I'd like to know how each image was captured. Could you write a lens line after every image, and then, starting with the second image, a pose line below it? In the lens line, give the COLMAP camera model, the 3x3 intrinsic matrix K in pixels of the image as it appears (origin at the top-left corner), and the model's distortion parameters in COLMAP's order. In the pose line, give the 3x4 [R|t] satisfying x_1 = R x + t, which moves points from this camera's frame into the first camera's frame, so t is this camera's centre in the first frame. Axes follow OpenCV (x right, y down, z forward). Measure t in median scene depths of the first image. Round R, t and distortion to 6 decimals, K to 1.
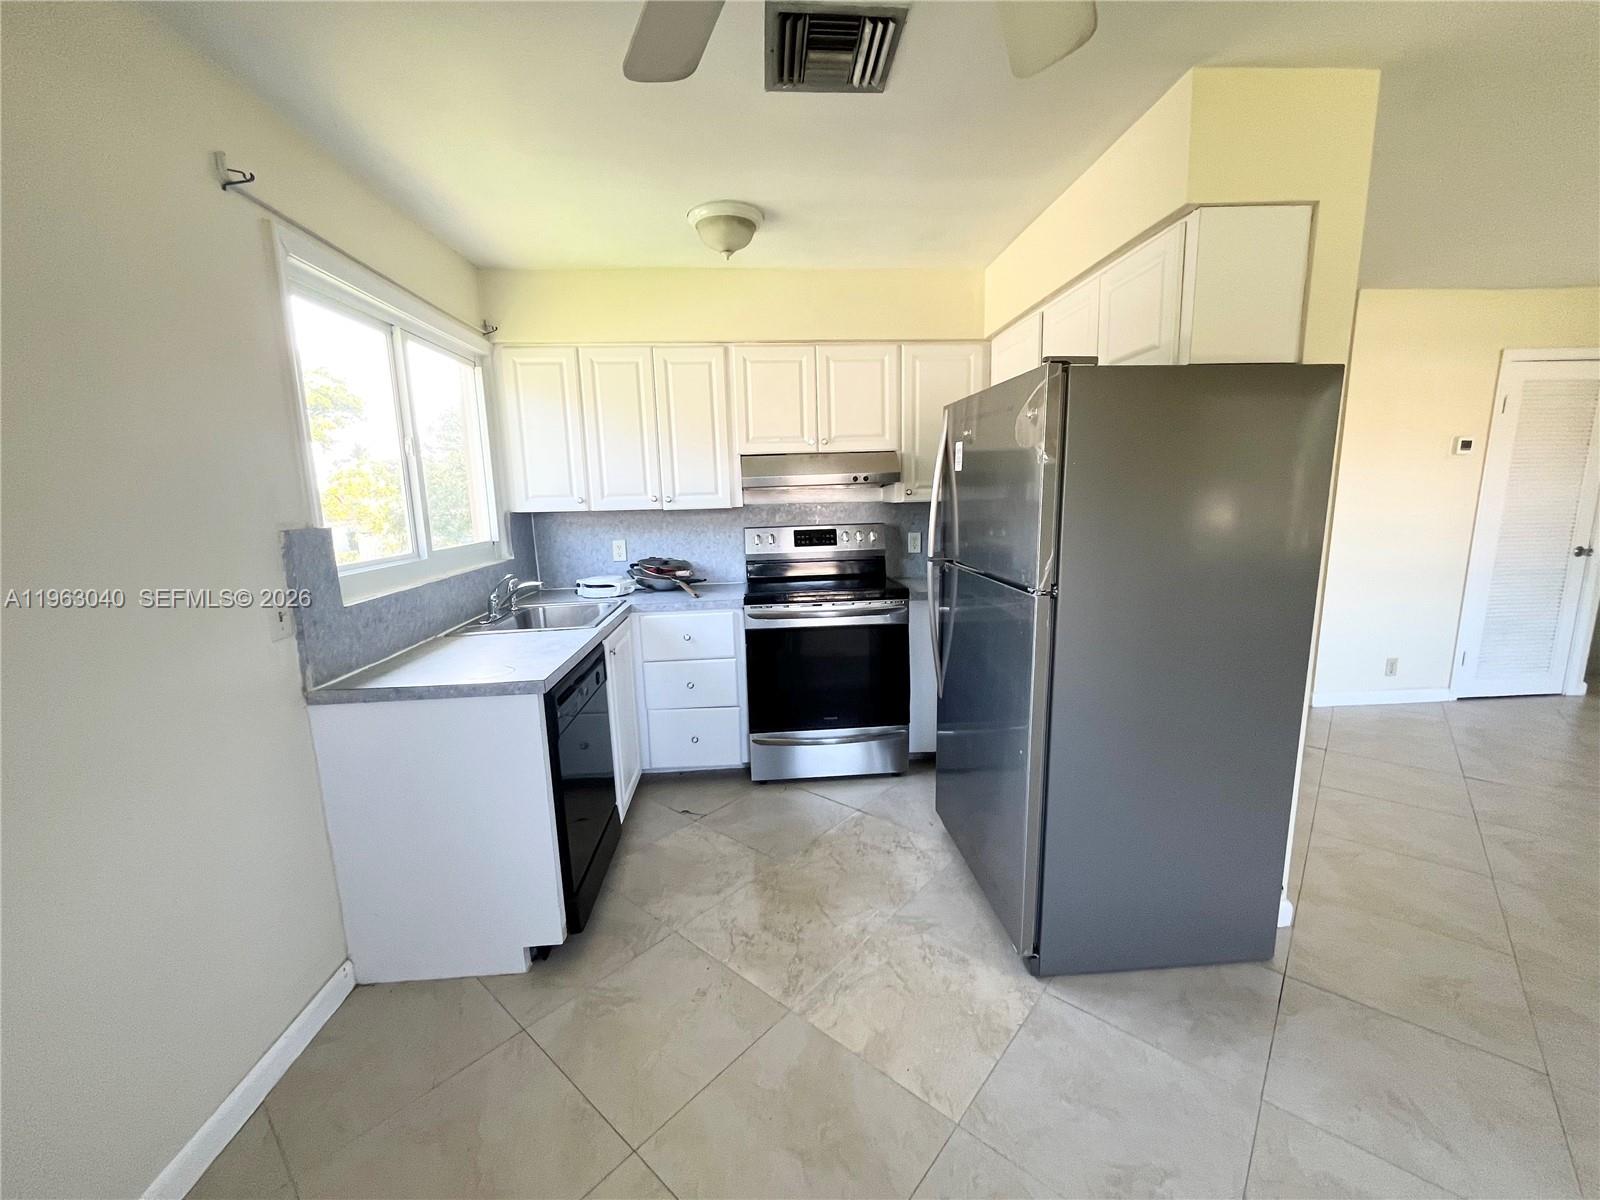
lens RADIAL K [[643.6, 0, 805.1], [0, 643.6, 599.6], [0, 0, 1]] dist [0.000016, -0.000267]
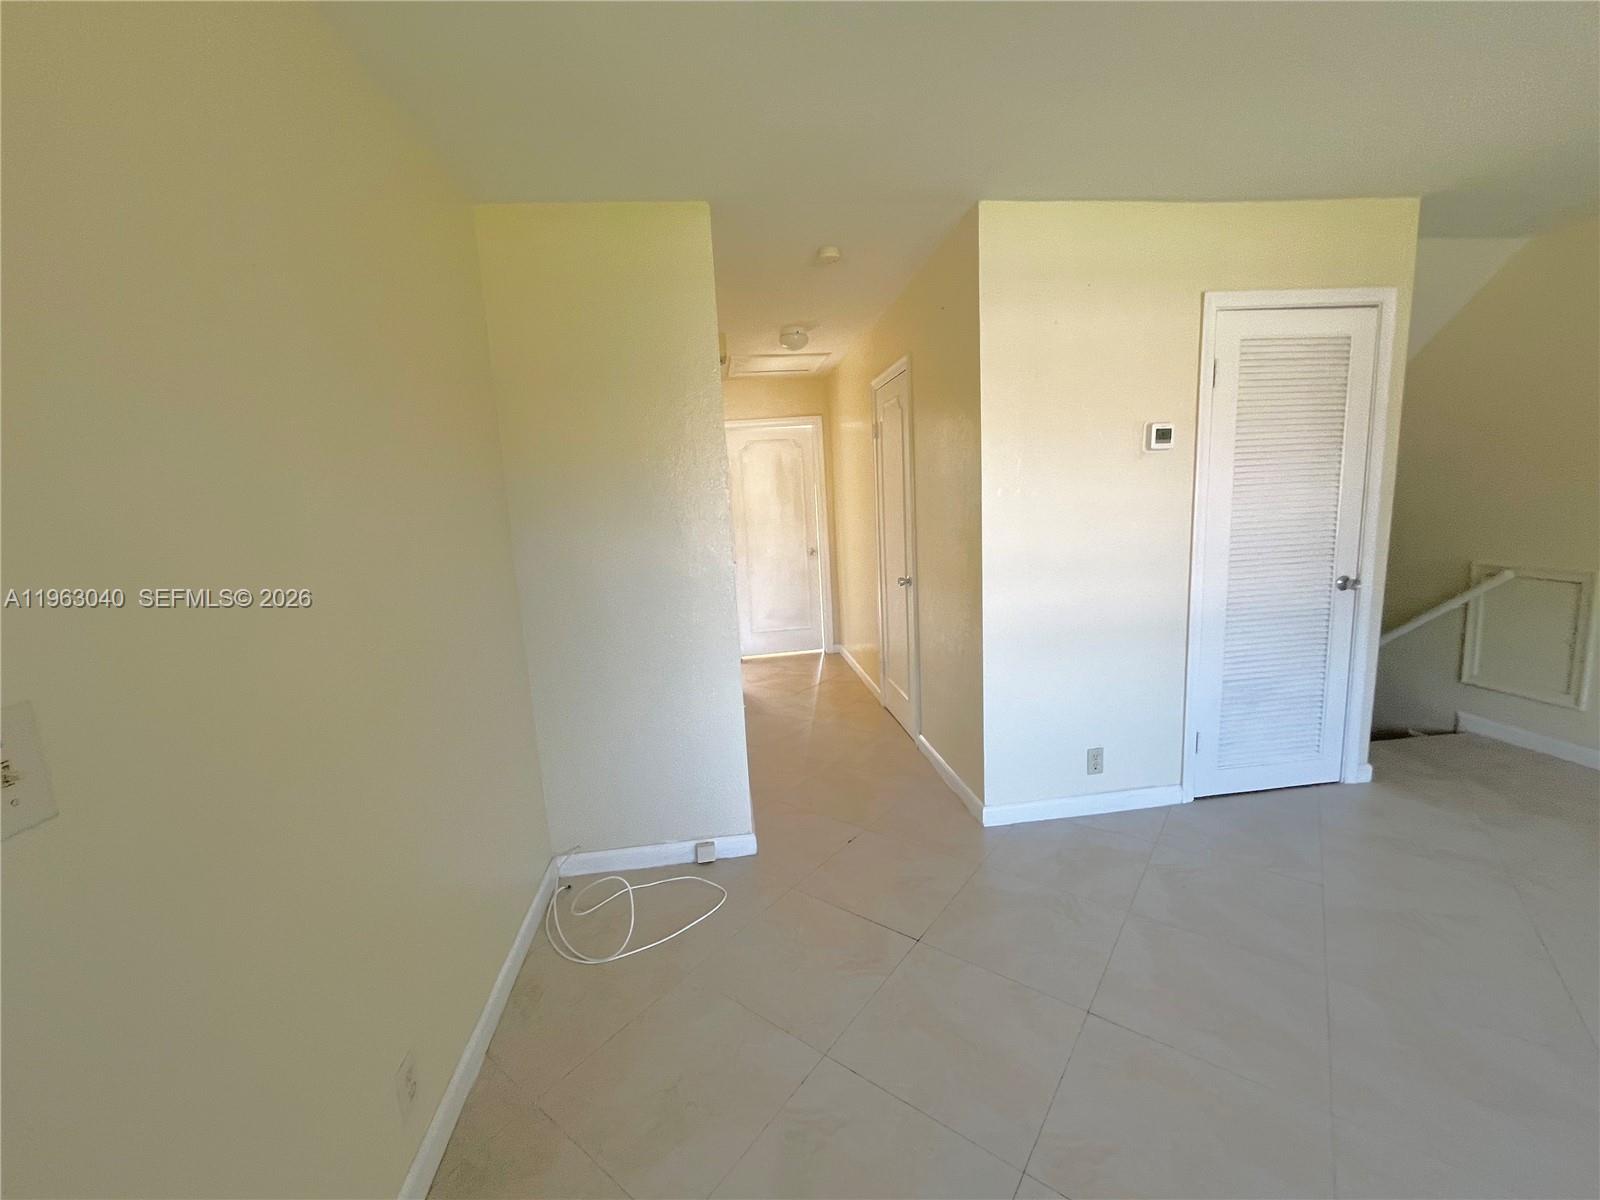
lens RADIAL K [[643.6, 0, 799.7], [0, 643.6, 602.5], [0, 0, 1]] dist [0.000016, -0.000267]
pose [[0.997664, -0.039449, 0.055776, 0.648031], [0.040356, 0.999069, -0.015227, -0.075757], [-0.055124, 0.017442, 0.998327, 0.377547]]
